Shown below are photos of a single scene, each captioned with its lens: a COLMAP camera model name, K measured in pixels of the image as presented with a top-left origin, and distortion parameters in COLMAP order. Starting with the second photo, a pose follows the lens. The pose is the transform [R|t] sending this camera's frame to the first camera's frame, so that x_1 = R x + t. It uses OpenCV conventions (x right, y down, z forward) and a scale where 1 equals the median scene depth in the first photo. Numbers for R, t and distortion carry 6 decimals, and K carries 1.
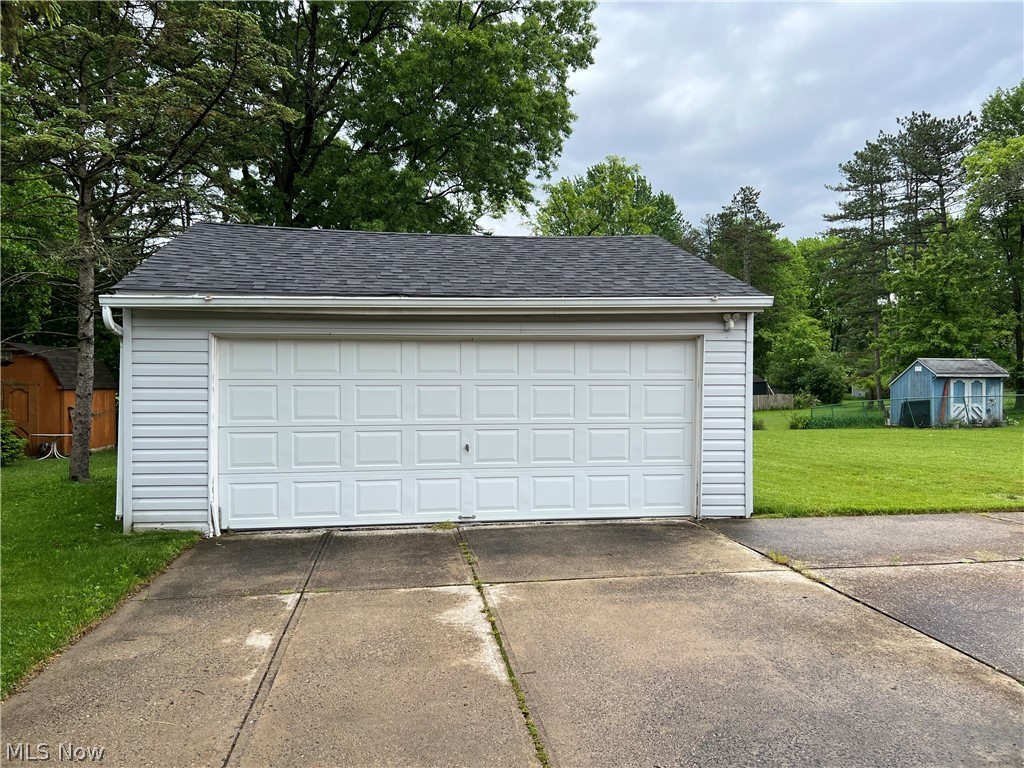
lens RADIAL K [[798.7, 0, 512.0], [0, 798.7, 384.0], [0, 0, 1]] dist [0.003730, 0.000451]
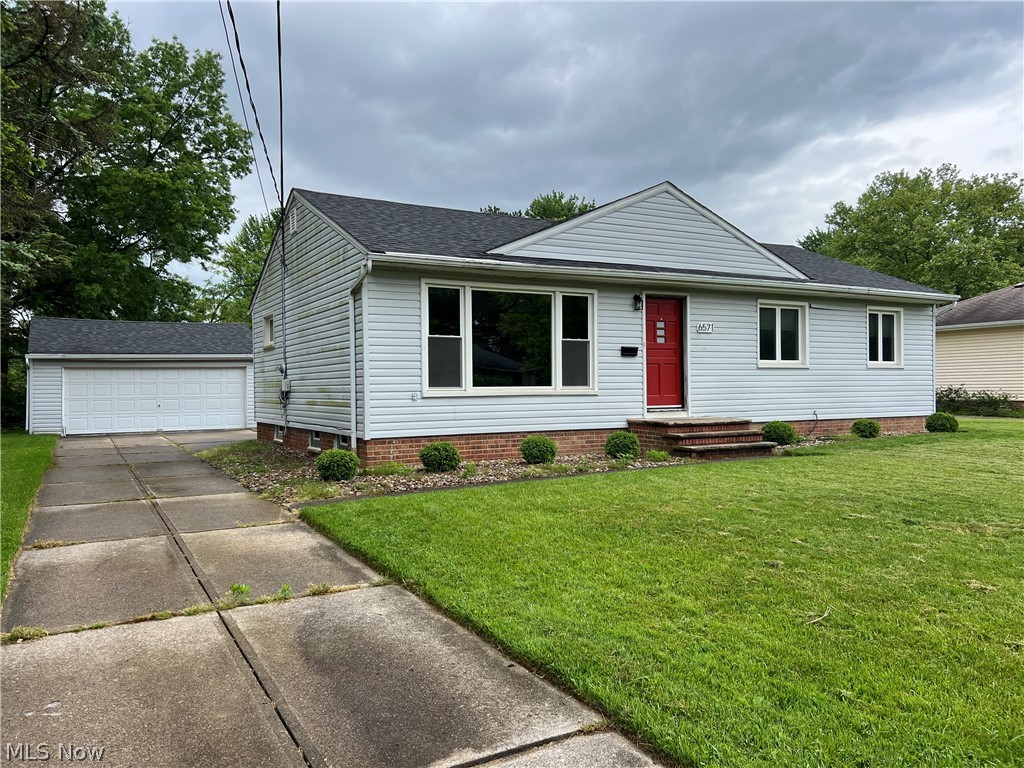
lens RADIAL K [[798.7, 0, 512.0], [0, 798.7, 384.0], [0, 0, 1]] dist [0.003730, 0.000451]
pose [[0.936476, -0.010299, 0.350581, 0.031456], [0.016354, 0.999764, -0.014316, 0.016039], [-0.350351, 0.019140, 0.936423, -0.538794]]
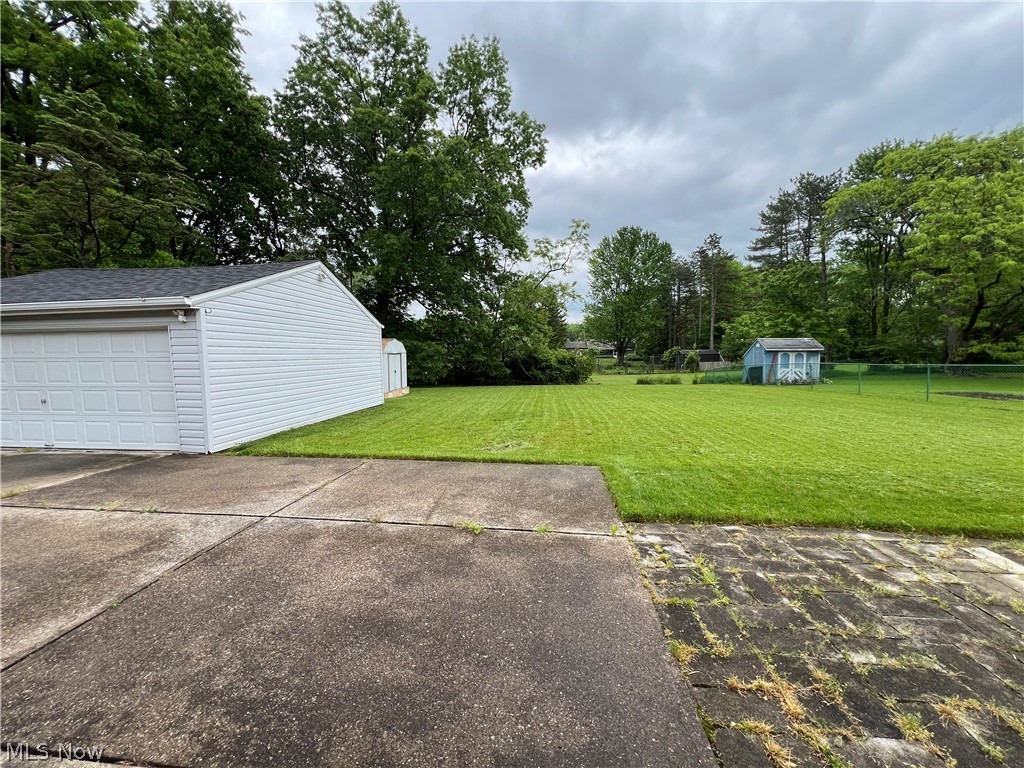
lens RADIAL K [[427.0, 0, 512.0], [0, 427.0, 384.0], [0, 0, 1]] dist [-0.001538, -0.000119]
pose [[0.969429, 0.010006, -0.245168, 0.261879], [0.005944, 0.997917, 0.064234, -0.000984], [0.245300, -0.063727, 0.967350, 0.104050]]
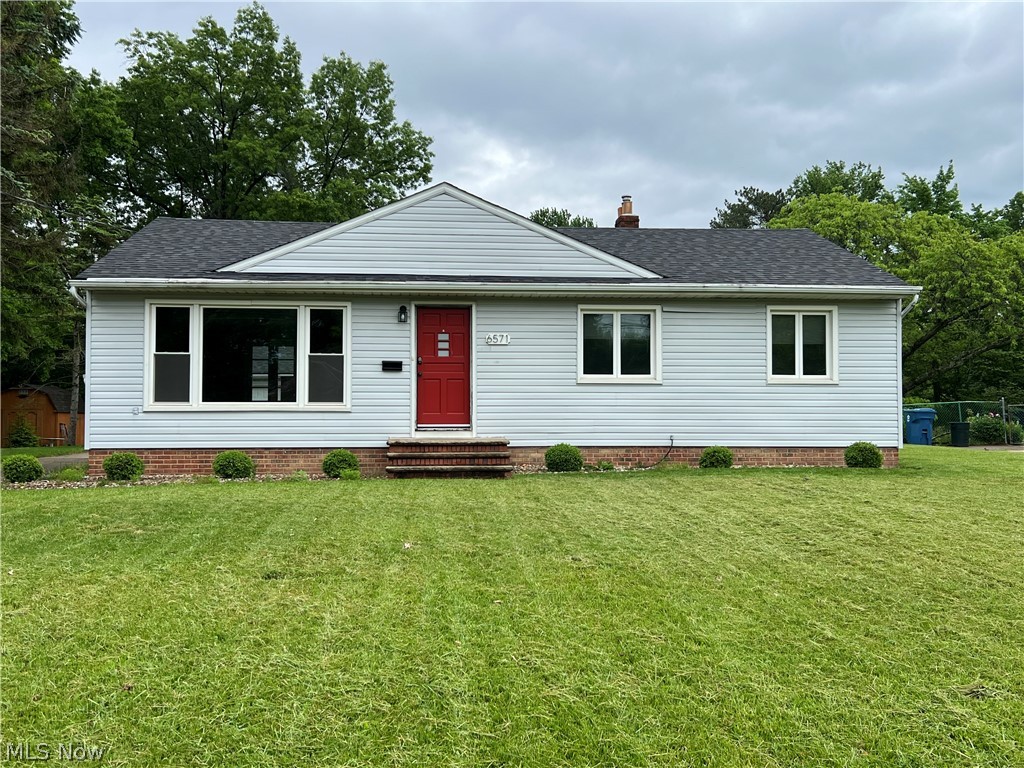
lens RADIAL K [[951.1, 0, 512.0], [0, 951.1, 384.0], [0, 0, 1]] dist [0.012873, -0.020317]
pose [[0.998907, -0.004052, -0.046575, 0.323854], [0.002048, 0.999073, -0.042990, 0.023186], [0.046706, 0.042848, 0.997989, -0.634392]]
